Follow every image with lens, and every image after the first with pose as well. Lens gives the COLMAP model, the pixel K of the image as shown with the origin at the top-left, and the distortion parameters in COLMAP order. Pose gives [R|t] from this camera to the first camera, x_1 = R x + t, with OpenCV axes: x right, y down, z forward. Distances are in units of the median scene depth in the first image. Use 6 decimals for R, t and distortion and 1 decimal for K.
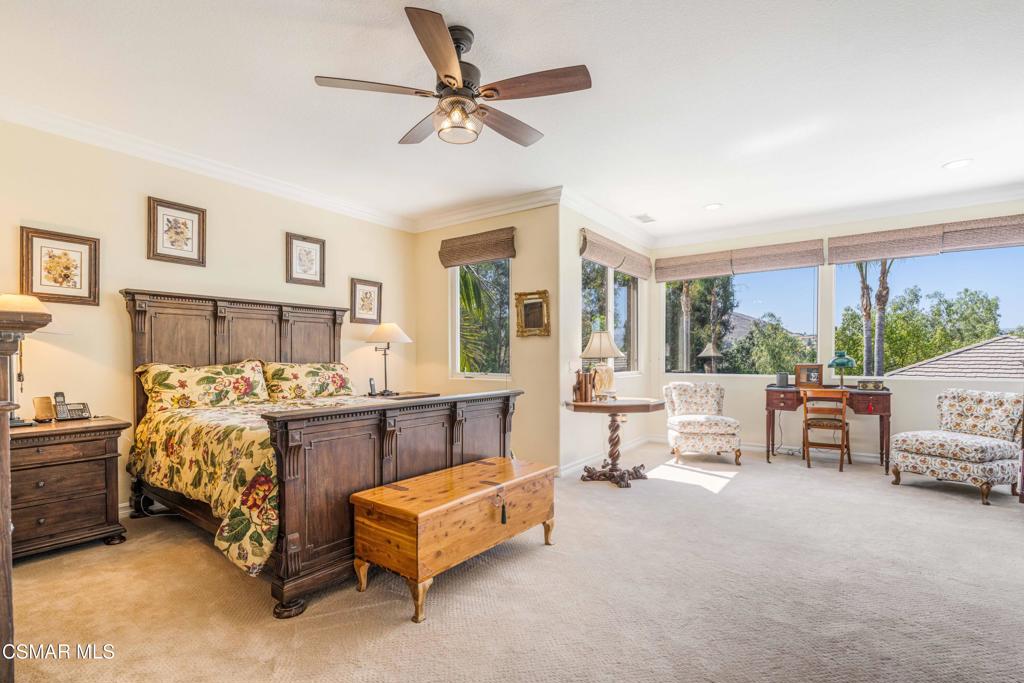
lens RADIAL K [[471.6, 0, 521.3], [0, 471.6, 360.9], [0, 0, 1]] dist [-0.002527, -0.000150]
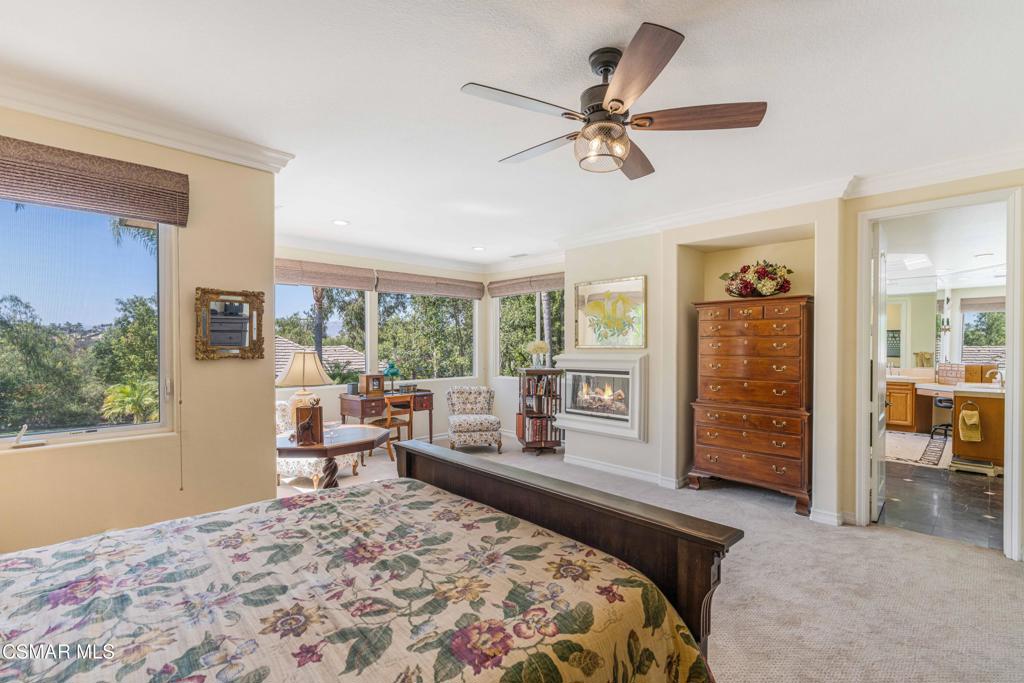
lens RADIAL K [[471.6, 0, 513.1], [0, 471.6, 342.4], [0, 0, 1]] dist [-0.002527, -0.000150]
pose [[0.169975, 0.004389, 0.985439, -0.544704], [0.005754, 0.999969, -0.005447, -0.070984], [-0.985432, 0.006596, 0.169945, 0.510765]]
